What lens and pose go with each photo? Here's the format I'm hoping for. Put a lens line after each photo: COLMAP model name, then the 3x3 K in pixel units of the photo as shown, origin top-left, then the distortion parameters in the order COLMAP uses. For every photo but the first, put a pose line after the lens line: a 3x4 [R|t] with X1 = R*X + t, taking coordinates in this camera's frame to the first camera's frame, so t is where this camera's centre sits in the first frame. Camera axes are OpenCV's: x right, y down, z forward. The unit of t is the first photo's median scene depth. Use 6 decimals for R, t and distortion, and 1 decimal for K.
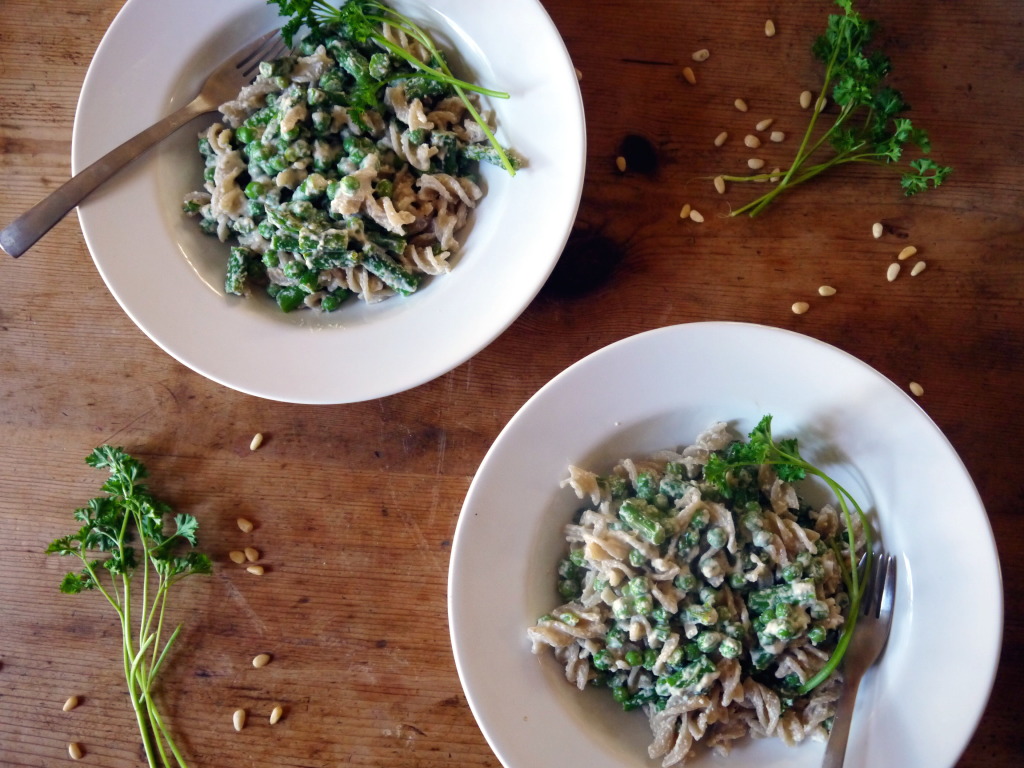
lens RADIAL K [[1073.7, 0, 508.5], [0, 1073.7, 380.1], [0, 0, 1]] dist [0.114427, 0.000000]
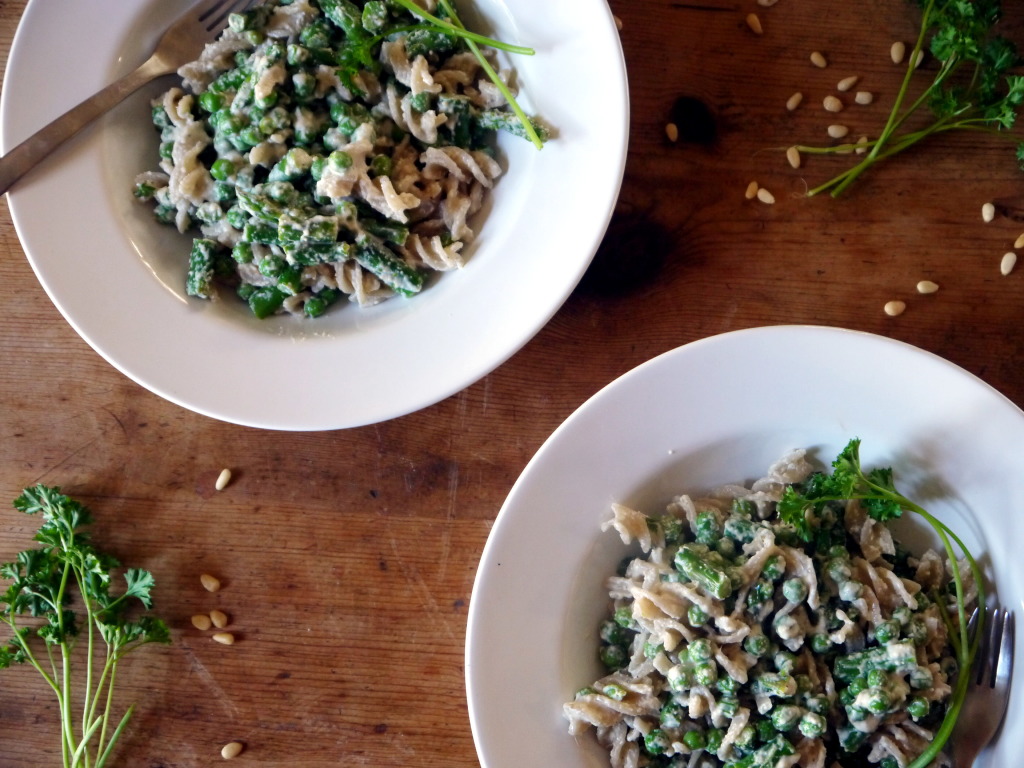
lens RADIAL K [[1498.5, 0, 515.4], [0, 1498.5, 386.6], [0, 0, 1]] dist [0.094335, 0.000000]
pose [[0.999964, -0.008112, 0.002498, -0.017987], [0.008161, 0.999758, -0.020449, 0.012824], [-0.002332, 0.020468, 0.999788, -0.127530]]
